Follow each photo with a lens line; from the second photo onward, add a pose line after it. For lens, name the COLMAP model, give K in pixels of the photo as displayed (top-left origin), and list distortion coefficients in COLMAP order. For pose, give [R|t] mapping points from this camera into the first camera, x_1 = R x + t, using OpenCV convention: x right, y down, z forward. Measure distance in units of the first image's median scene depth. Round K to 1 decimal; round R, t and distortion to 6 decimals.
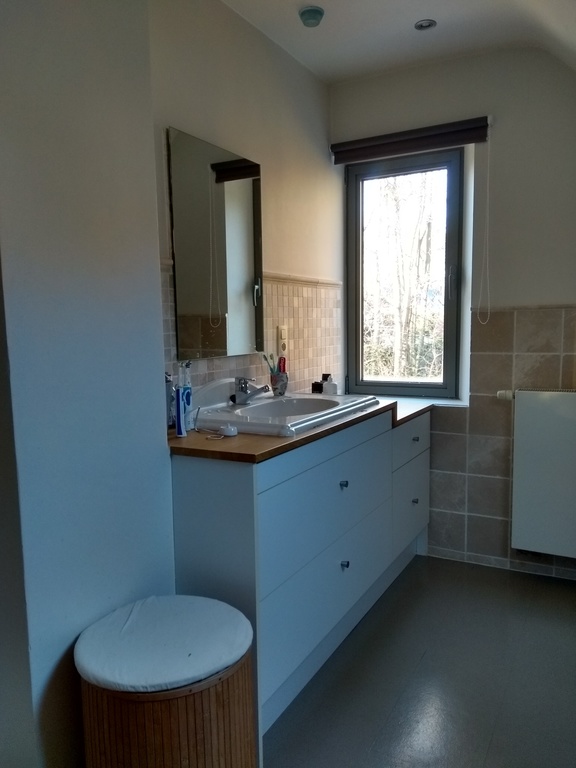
lens RADIAL K [[590.4, 0, 288.0], [0, 590.4, 384.0], [0, 0, 1]] dist [-0.001260, -0.001119]
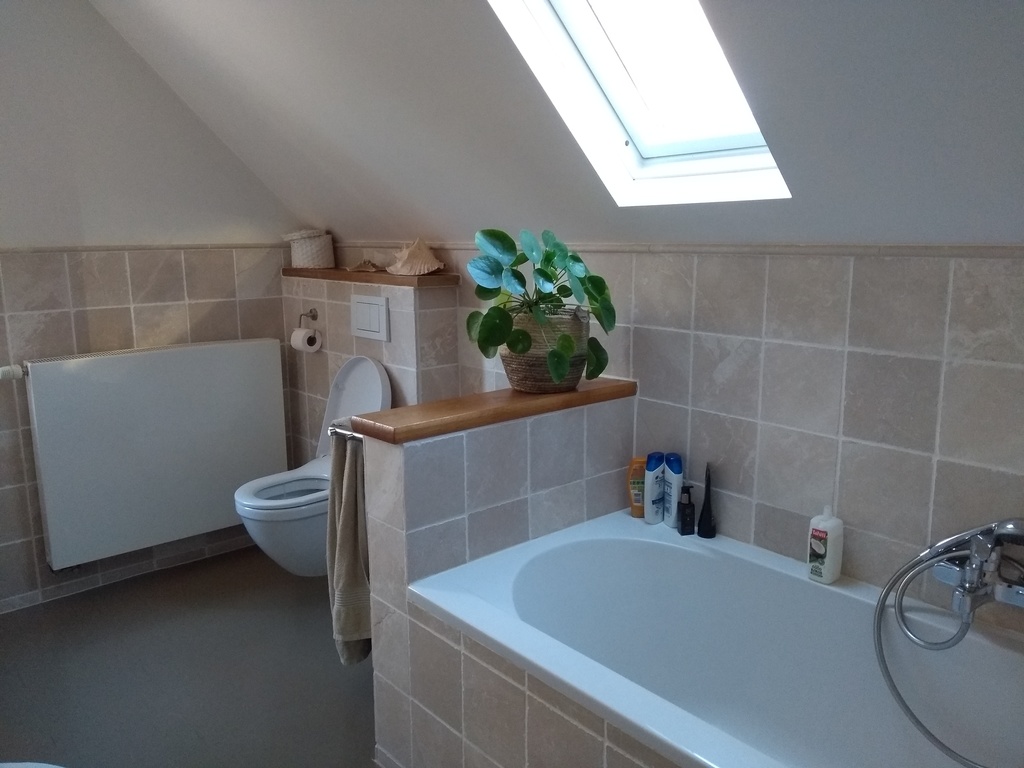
lens RADIAL K [[787.2, 0, 512.0], [0, 787.2, 384.0], [0, 0, 1]] dist [-0.001260, -0.001119]
pose [[0.351460, -0.157760, 0.922815, -0.310431], [0.104696, 0.986140, 0.128711, -0.026534], [-0.930330, 0.051378, 0.363106, 0.073469]]
